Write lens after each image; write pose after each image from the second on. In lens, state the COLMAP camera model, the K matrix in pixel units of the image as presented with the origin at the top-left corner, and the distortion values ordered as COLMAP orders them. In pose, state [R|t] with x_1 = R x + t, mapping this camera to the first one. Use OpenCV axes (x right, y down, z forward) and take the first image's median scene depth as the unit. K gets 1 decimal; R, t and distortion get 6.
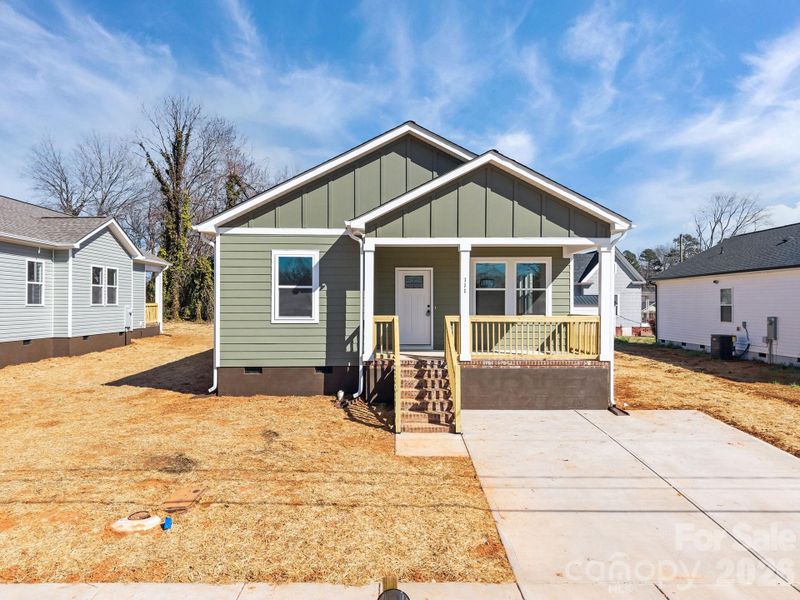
lens RADIAL K [[666.5, 0, 400.0], [0, 666.5, 300.0], [0, 0, 1]] dist [0.002218, 0.000302]
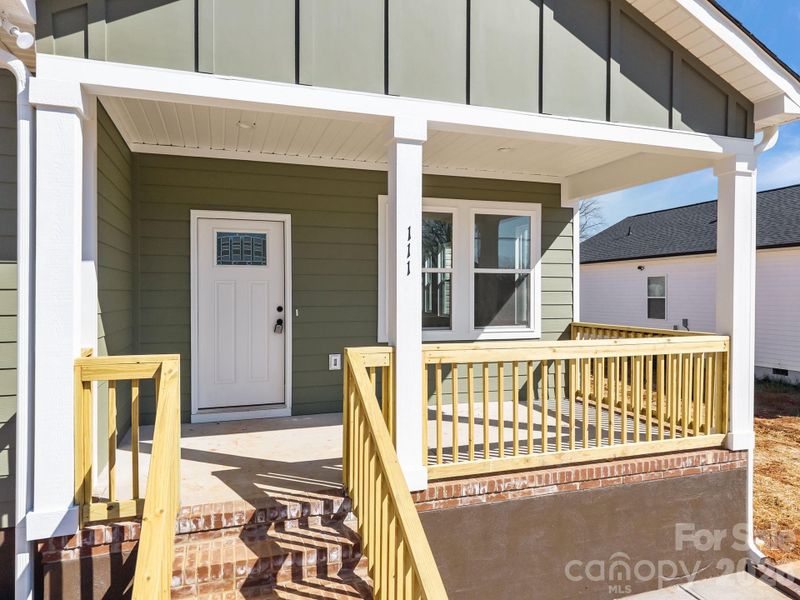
lens RADIAL K [[529.5, 0, 400.0], [0, 529.5, 300.0], [0, 0, 1]] dist [0.004965, 0.000946]
pose [[0.955053, -0.005003, 0.296392, 0.019513], [-0.001569, 0.999758, 0.021930, -0.004121], [-0.296430, -0.021410, 0.954814, 0.758438]]
